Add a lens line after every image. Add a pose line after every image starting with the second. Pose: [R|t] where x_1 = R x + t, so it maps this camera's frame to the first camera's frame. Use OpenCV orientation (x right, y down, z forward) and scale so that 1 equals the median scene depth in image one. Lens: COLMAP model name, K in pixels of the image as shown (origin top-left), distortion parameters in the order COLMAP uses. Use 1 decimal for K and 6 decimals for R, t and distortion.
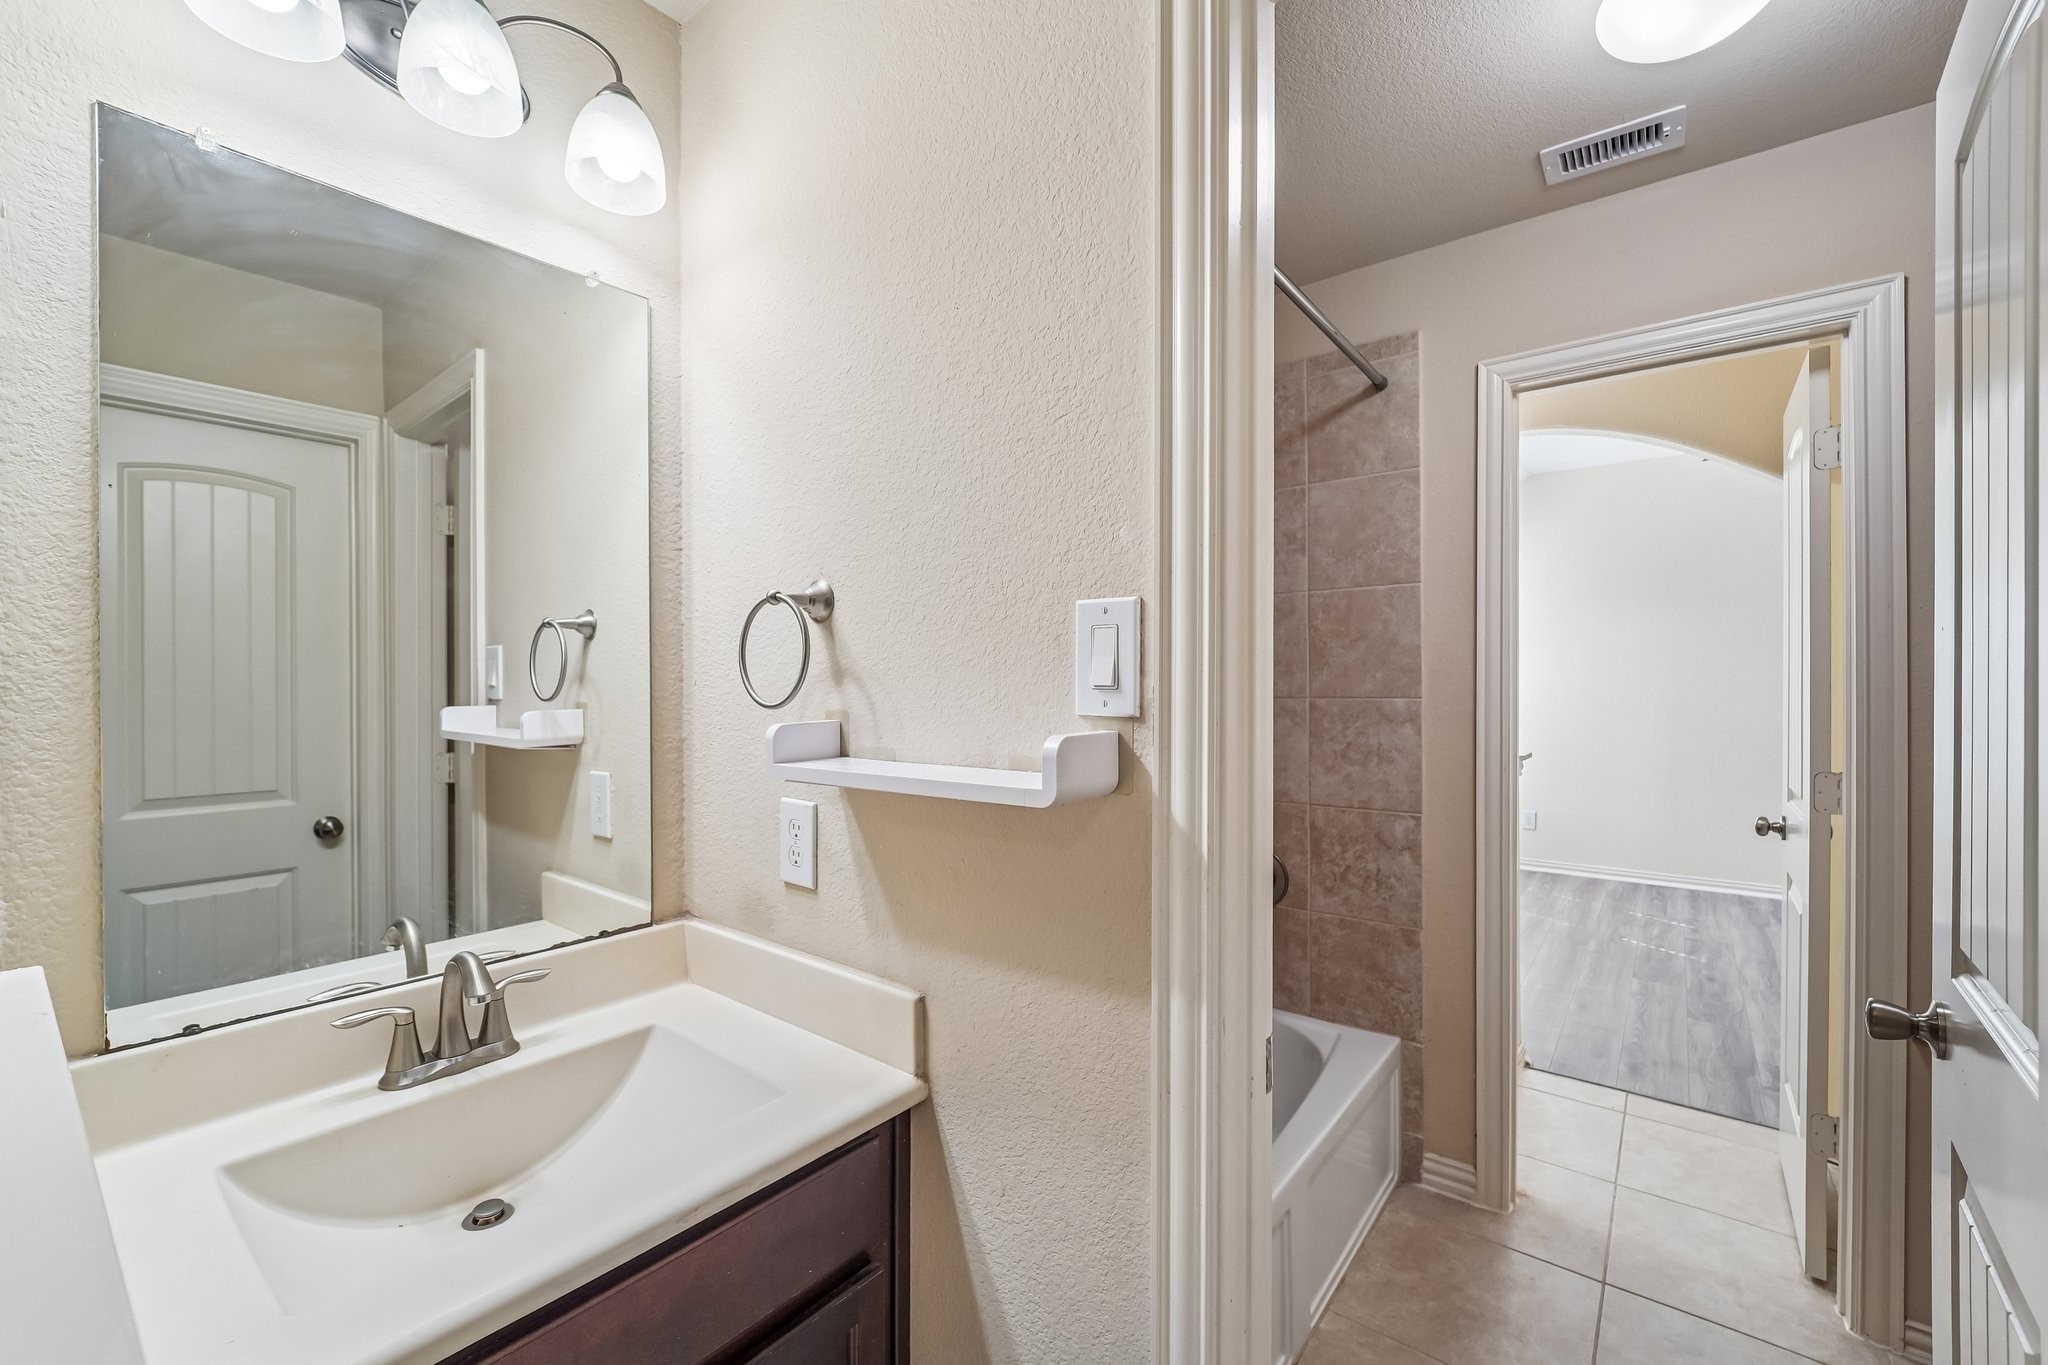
lens RADIAL K [[846.9, 0, 1030.0], [0, 846.9, 672.8], [0, 0, 1]] dist [-0.003158, -0.000887]
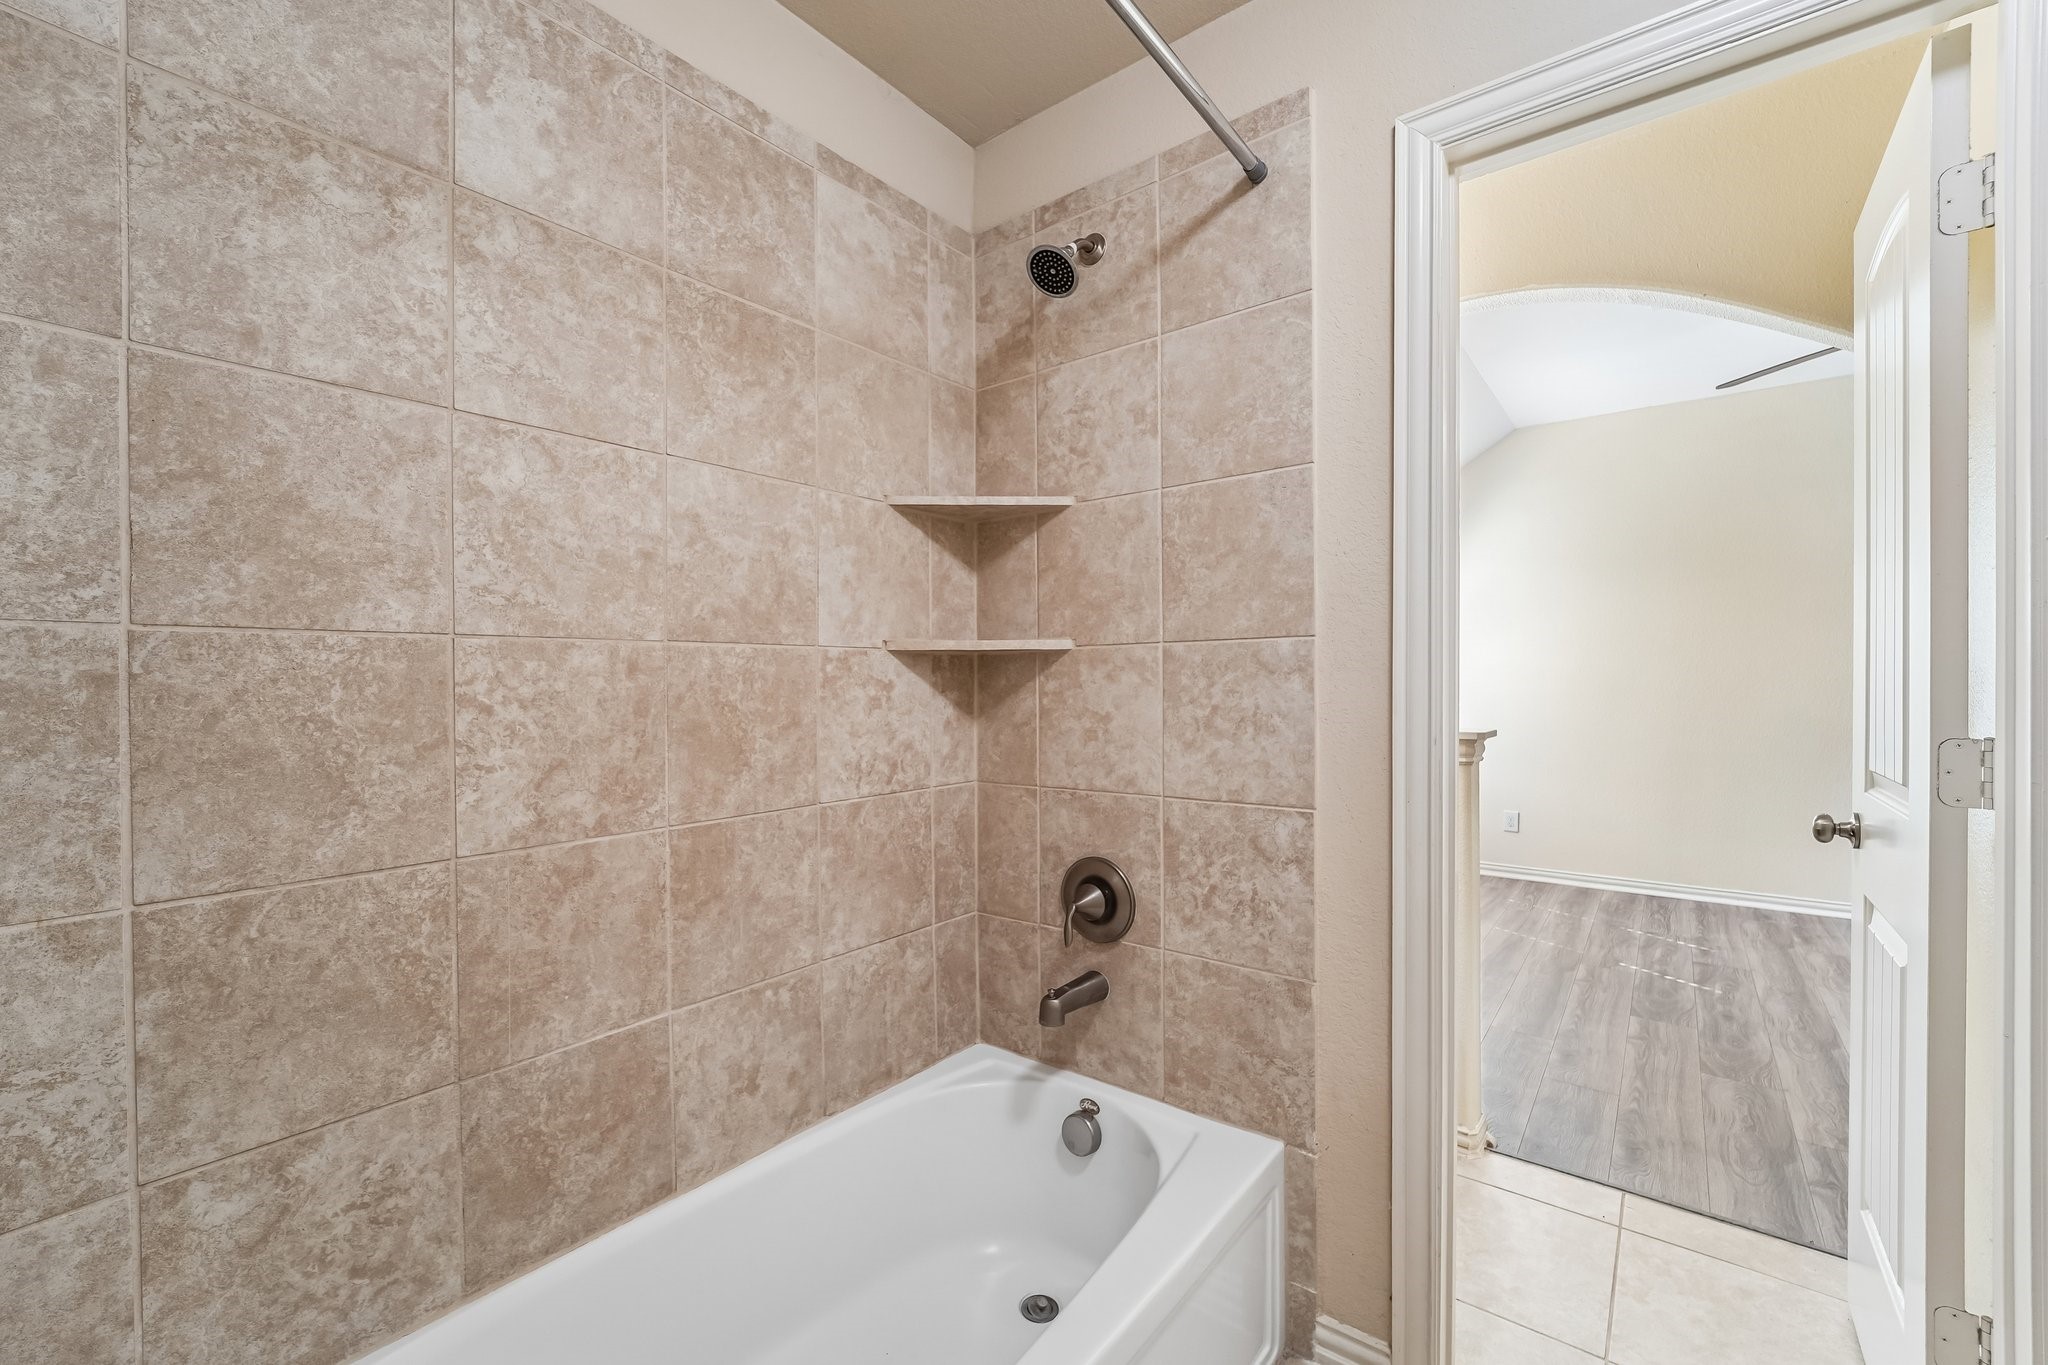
lens RADIAL K [[837.6, 0, 1016.7], [0, 837.6, 679.1], [0, 0, 1]] dist [-0.007082, 0.000614]
pose [[0.999906, -0.001286, -0.013662, 0.226236], [0.001335, 0.999993, 0.003553, 0.058500], [0.013657, -0.003571, 0.999900, 0.321898]]
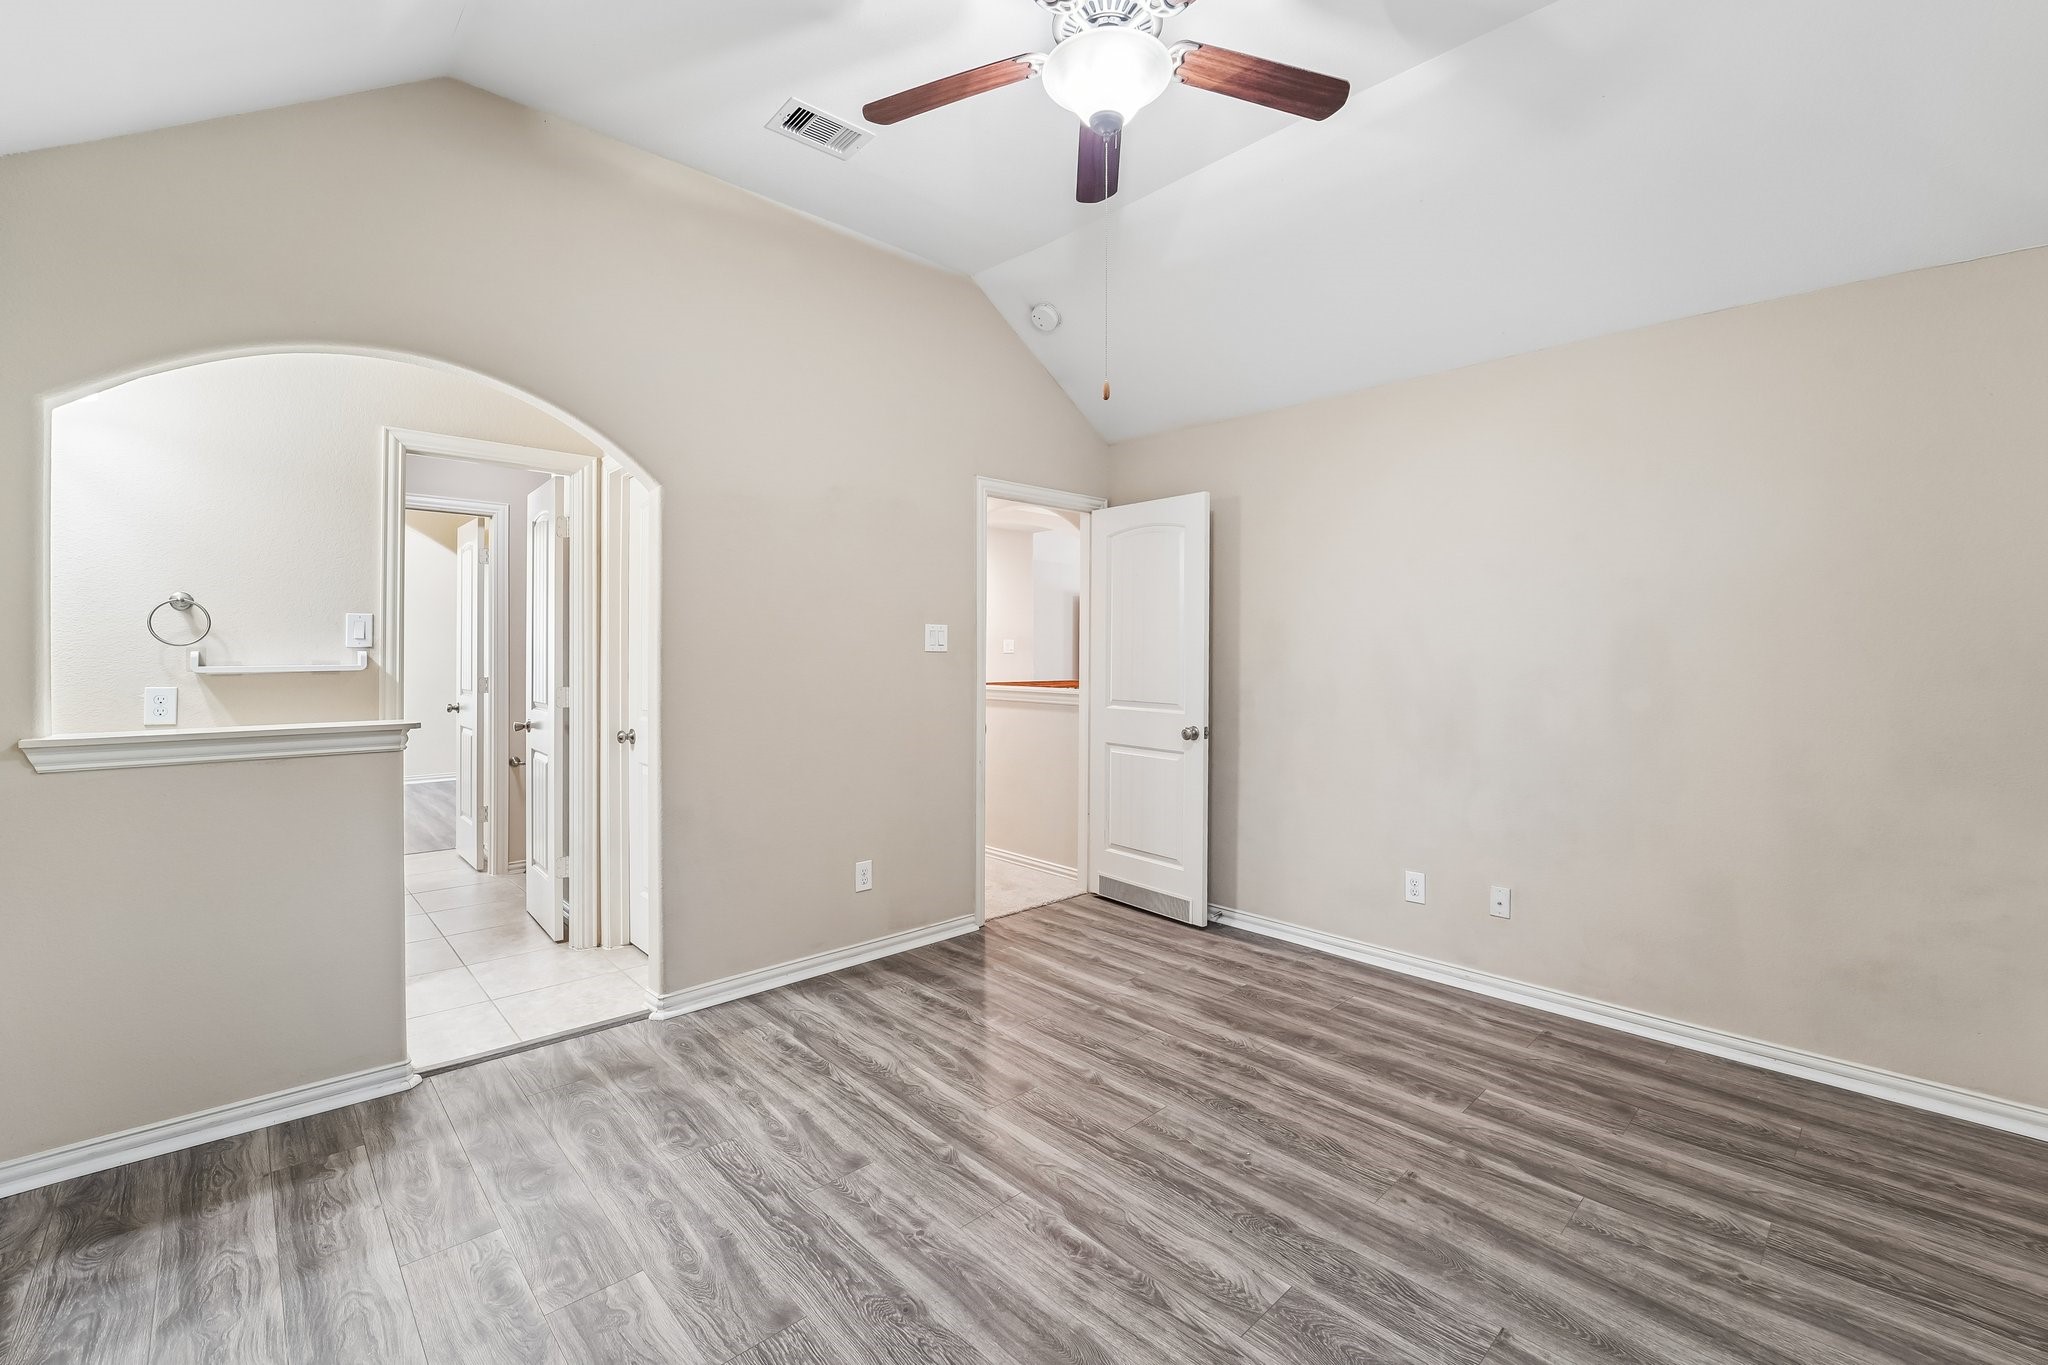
lens RADIAL K [[837.6, 0, 1016.7], [0, 837.6, 679.1], [0, 0, 1]] dist [-0.007082, 0.000614]
pose [[0.159550, -0.024731, 0.986880, -1.127934], [-0.016951, 0.999470, 0.027787, 0.014397], [-0.987044, -0.021162, 0.159046, -0.881420]]
